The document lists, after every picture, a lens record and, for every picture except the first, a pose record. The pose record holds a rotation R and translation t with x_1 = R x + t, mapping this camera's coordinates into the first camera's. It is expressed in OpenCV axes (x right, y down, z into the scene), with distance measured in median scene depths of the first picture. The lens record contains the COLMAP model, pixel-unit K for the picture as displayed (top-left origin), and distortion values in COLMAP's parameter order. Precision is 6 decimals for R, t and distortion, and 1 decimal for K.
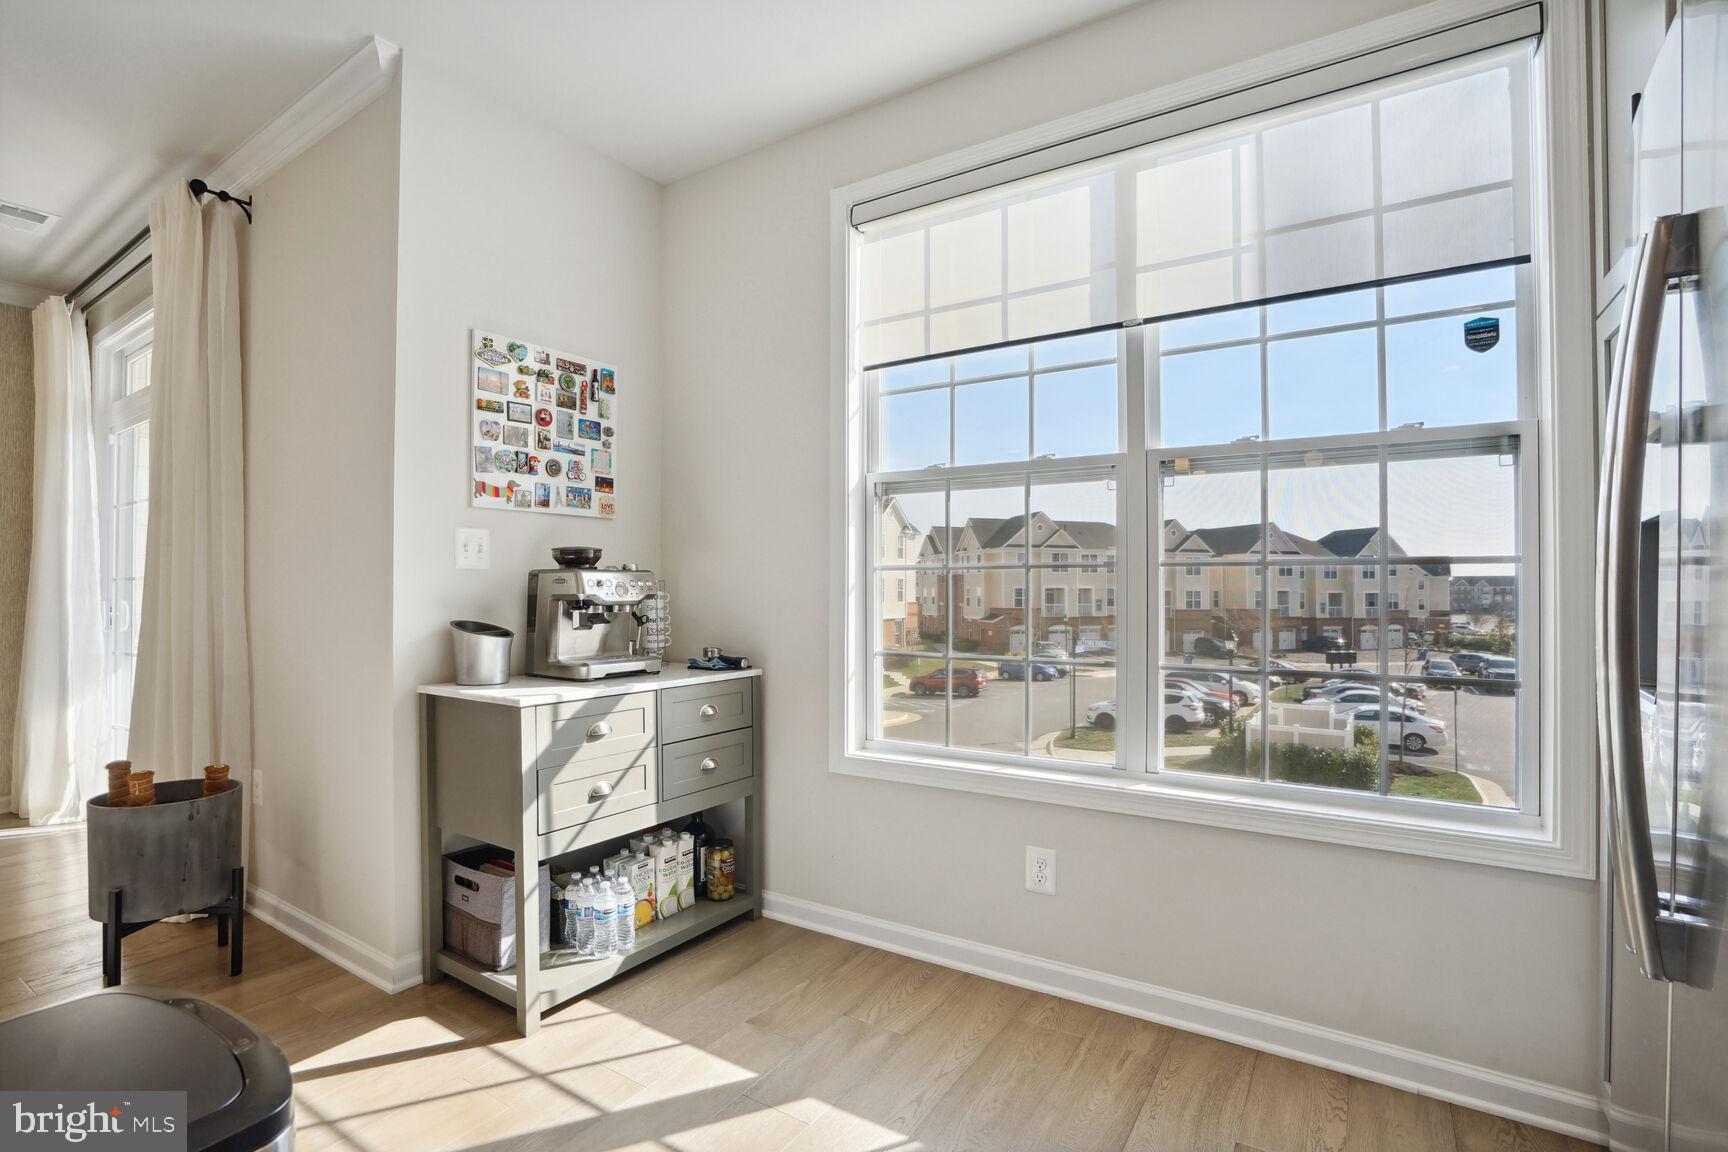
lens RADIAL K [[766.8, 0, 859.4], [0, 766.8, 582.1], [0, 0, 1]] dist [-0.047222, 0.000092]
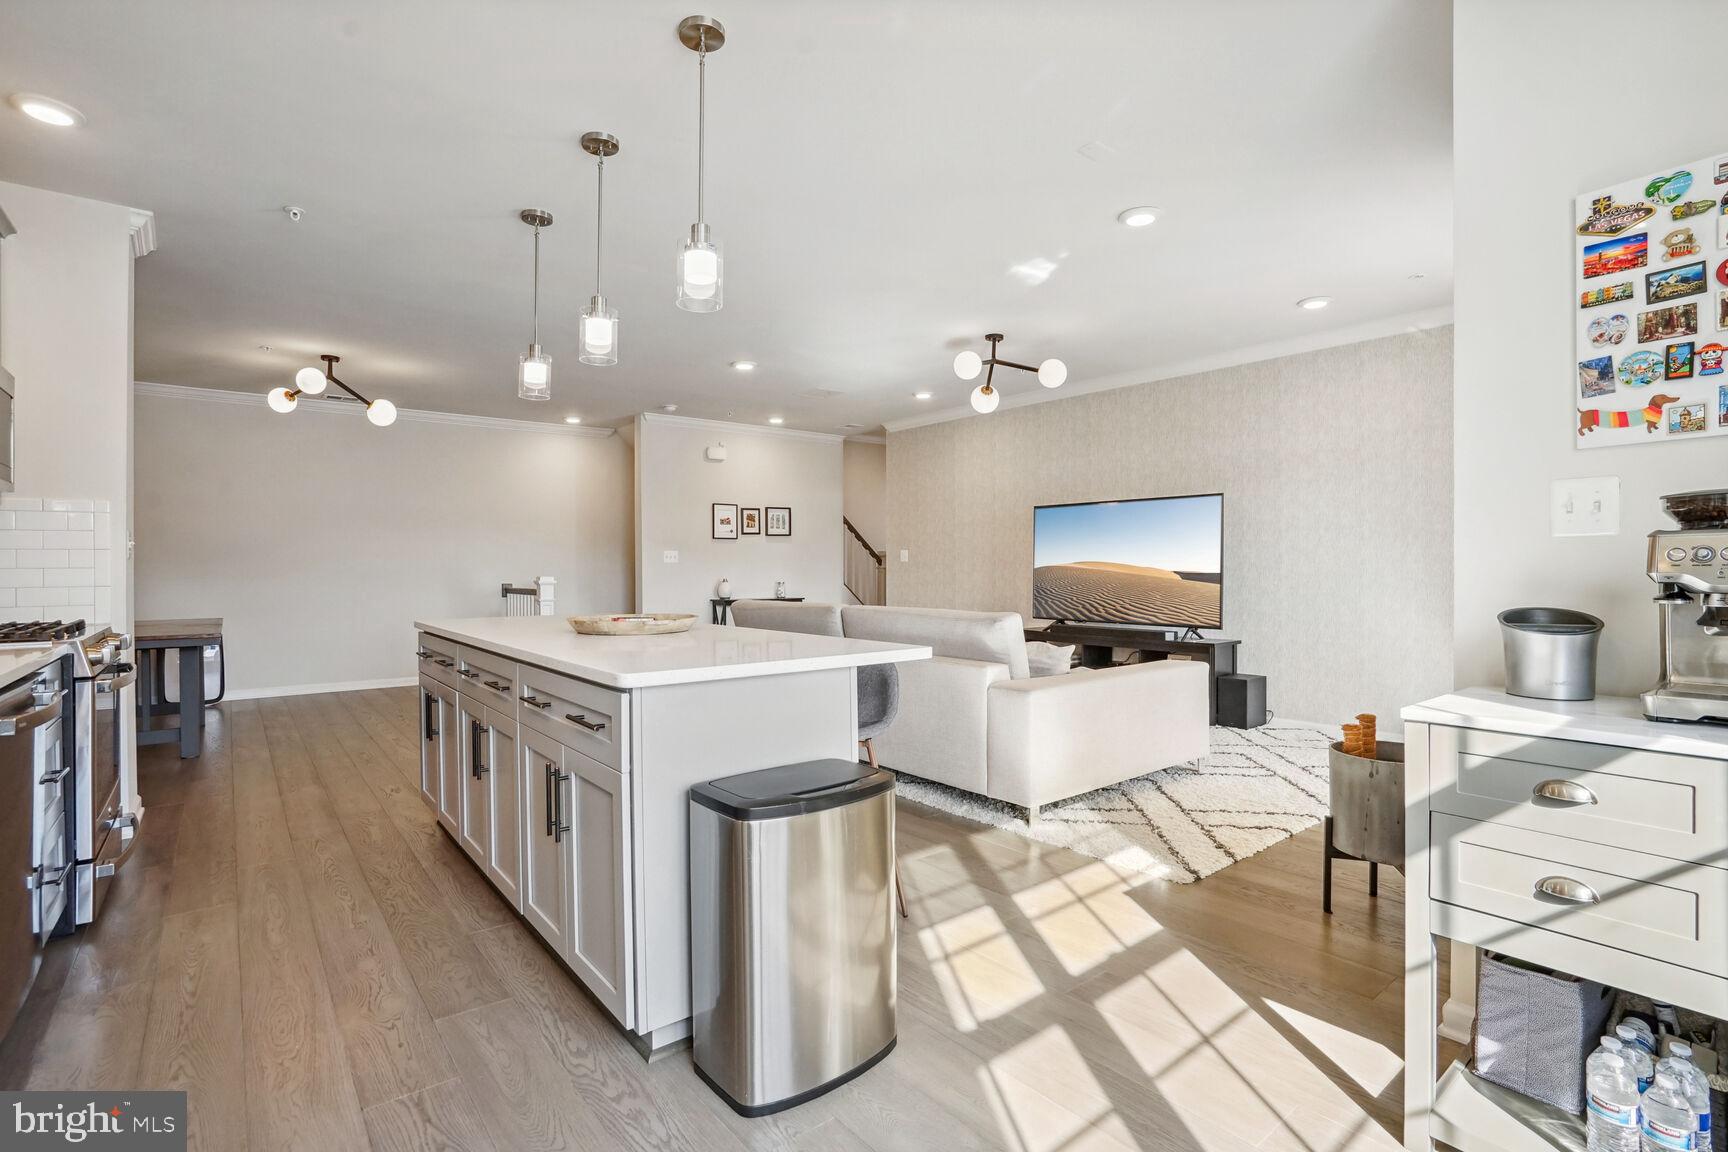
lens RADIAL K [[794.7, 0, 864.0], [0, 794.7, 576.0], [0, 0, 1]] dist [-0.058259, 0.012181]
pose [[-0.312620, 0.009992, -0.949826, 0.409547], [0.019385, 0.999804, 0.004137, 0.004269], [0.949681, -0.017119, -0.312752, 0.633853]]
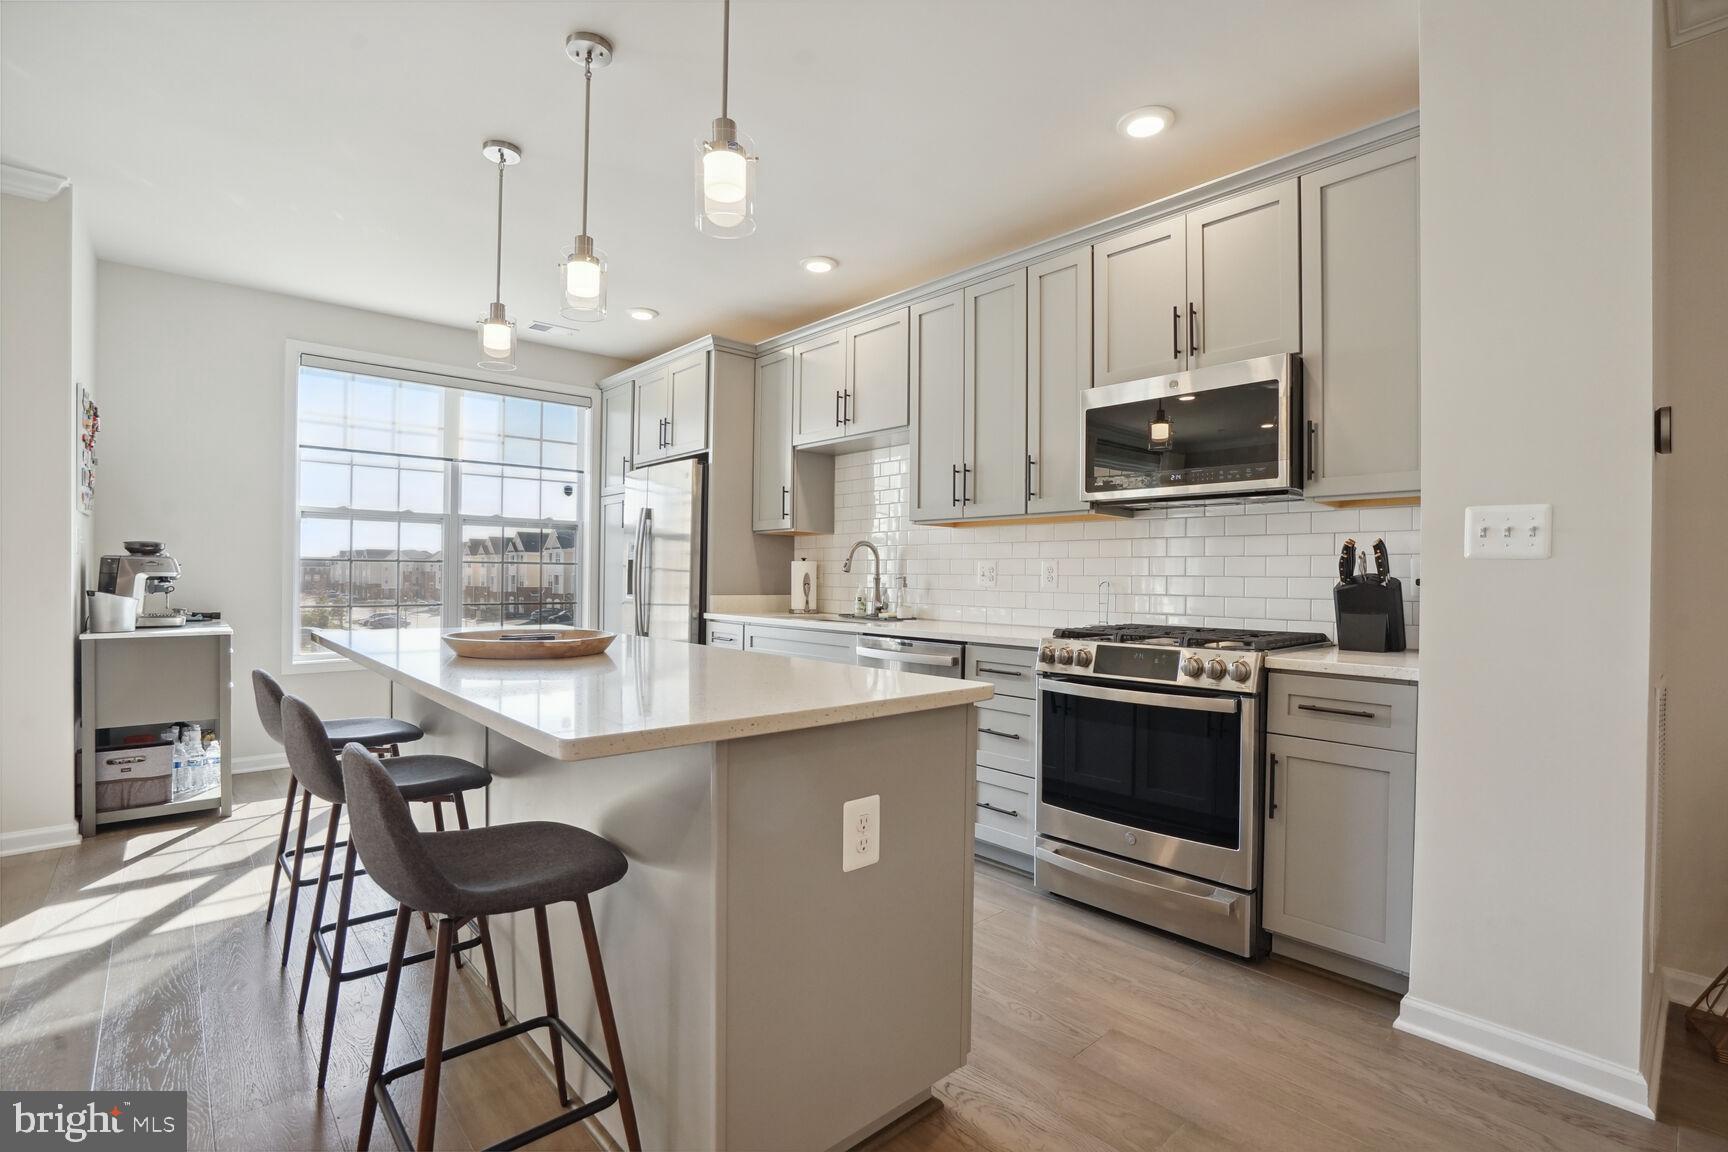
lens RADIAL K [[794.7, 0, 864.0], [0, 794.7, 576.0], [0, 0, 1]] dist [-0.058259, 0.012181]
pose [[0.264619, 0.002550, 0.964350, -1.618393], [-0.021900, 0.999755, 0.003366, -0.017123], [-0.964104, -0.022010, 0.264610, -0.862302]]
